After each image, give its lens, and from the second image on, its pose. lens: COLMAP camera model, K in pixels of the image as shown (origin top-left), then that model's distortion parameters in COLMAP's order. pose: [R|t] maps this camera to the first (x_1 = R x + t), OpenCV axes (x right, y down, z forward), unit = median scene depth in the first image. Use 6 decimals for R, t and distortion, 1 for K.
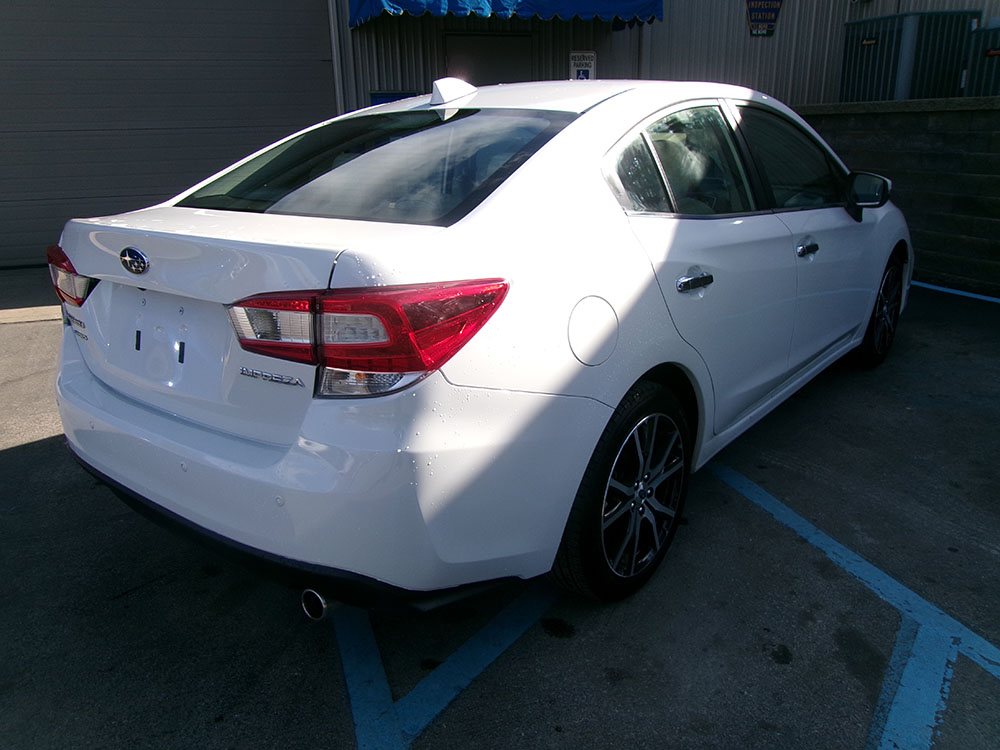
lens RADIAL K [[798.2, 0, 500.0], [0, 798.2, 375.0], [0, 0, 1]] dist [-0.012327, 0.008165]
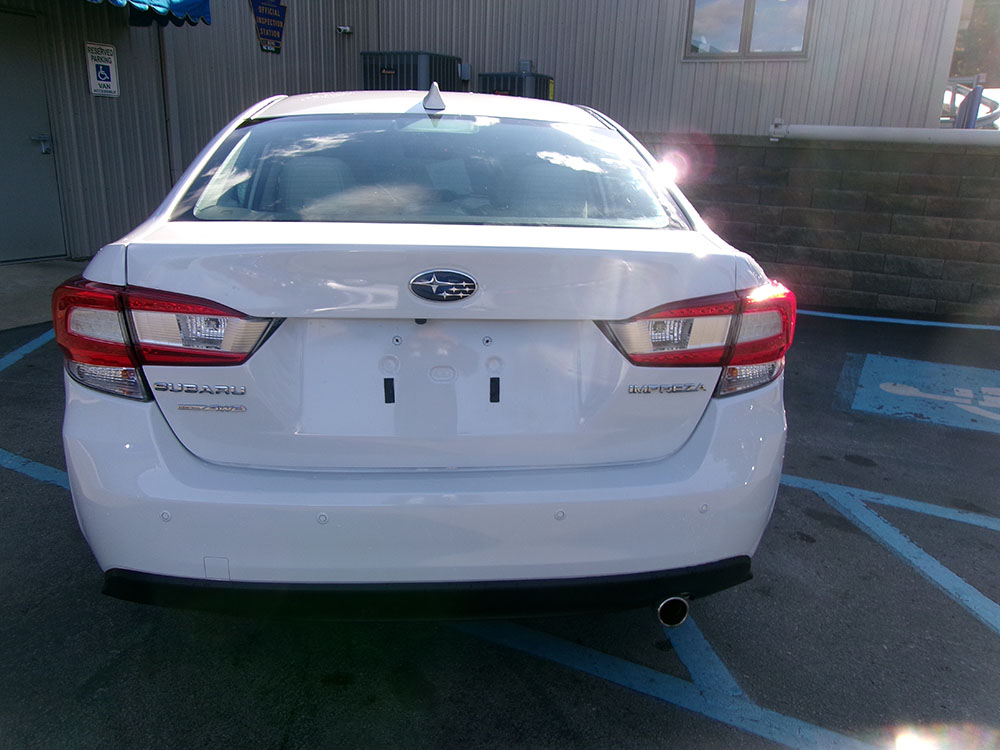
lens RADIAL K [[798.2, 0, 500.0], [0, 798.2, 375.0], [0, 0, 1]] dist [-0.012327, 0.008165]
pose [[0.687308, -0.152760, 0.710121, -0.575764], [0.164411, 0.984980, 0.052757, -0.050925], [-0.707515, 0.080491, 0.702100, 0.236324]]
